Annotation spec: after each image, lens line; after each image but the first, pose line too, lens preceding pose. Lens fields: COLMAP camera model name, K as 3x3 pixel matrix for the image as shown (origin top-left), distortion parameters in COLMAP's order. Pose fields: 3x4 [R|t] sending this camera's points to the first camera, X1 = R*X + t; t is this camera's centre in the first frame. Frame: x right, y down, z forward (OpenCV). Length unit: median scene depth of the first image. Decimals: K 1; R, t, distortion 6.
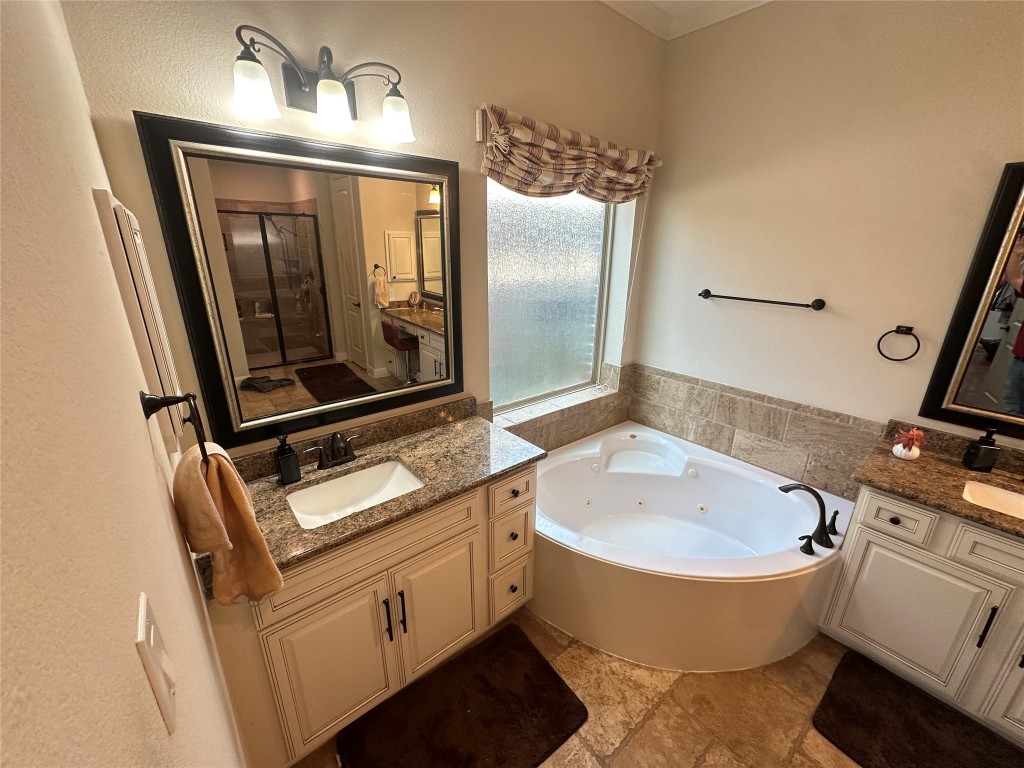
lens RADIAL K [[411.0, 0, 512.1], [0, 411.0, 384.9], [0, 0, 1]] dist [-0.002565, 0.000291]
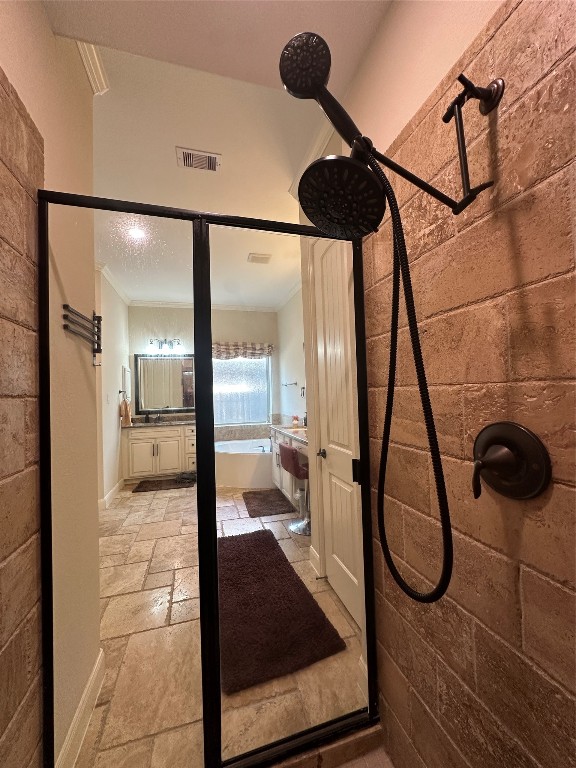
lens RADIAL K [[308.2, 0, 287.7], [0, 308.2, 385.4], [0, 0, 1]] dist [-0.002565, 0.000291]
pose [[0.919033, -0.048176, -0.391225, 1.654348], [-0.085153, 0.944803, -0.316380, 0.581909], [0.384872, 0.324078, 0.864203, -1.083095]]
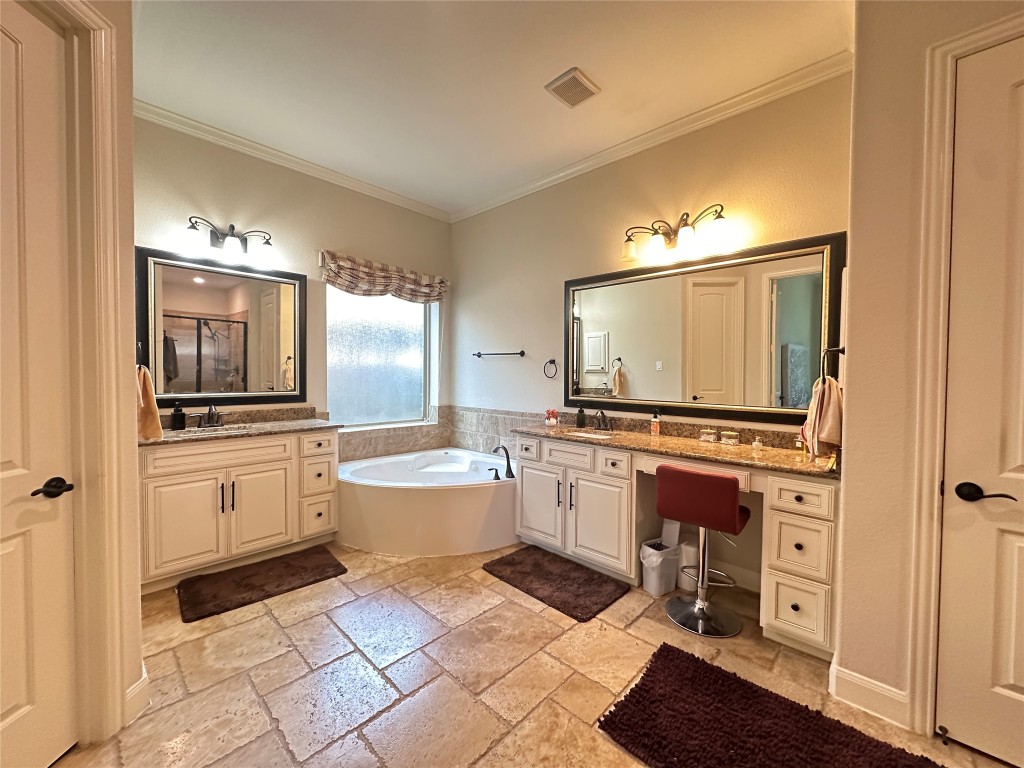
lens RADIAL K [[411.0, 0, 512.0], [0, 411.0, 383.3], [0, 0, 1]] dist [-0.002565, 0.000291]
pose [[0.992531, -0.002583, 0.121963, 0.500969], [0.038004, 0.956569, -0.289020, 0.455314], [-0.115920, 0.291496, 0.949522, -0.672167]]
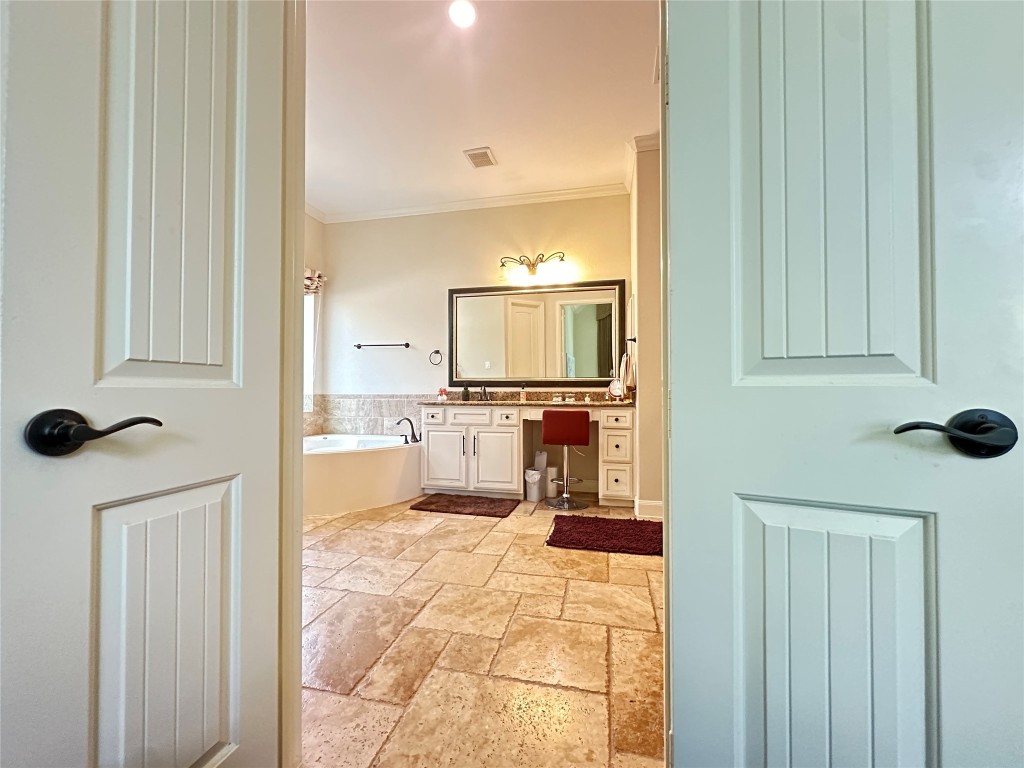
lens RADIAL K [[411.0, 0, 514.2], [0, 411.0, 382.7], [0, 0, 1]] dist [-0.002565, 0.000291]
pose [[0.792773, 0.004467, 0.609501, -0.111082], [0.197716, 0.944016, -0.264086, 0.677883], [-0.576559, 0.329868, 0.747507, -0.870132]]
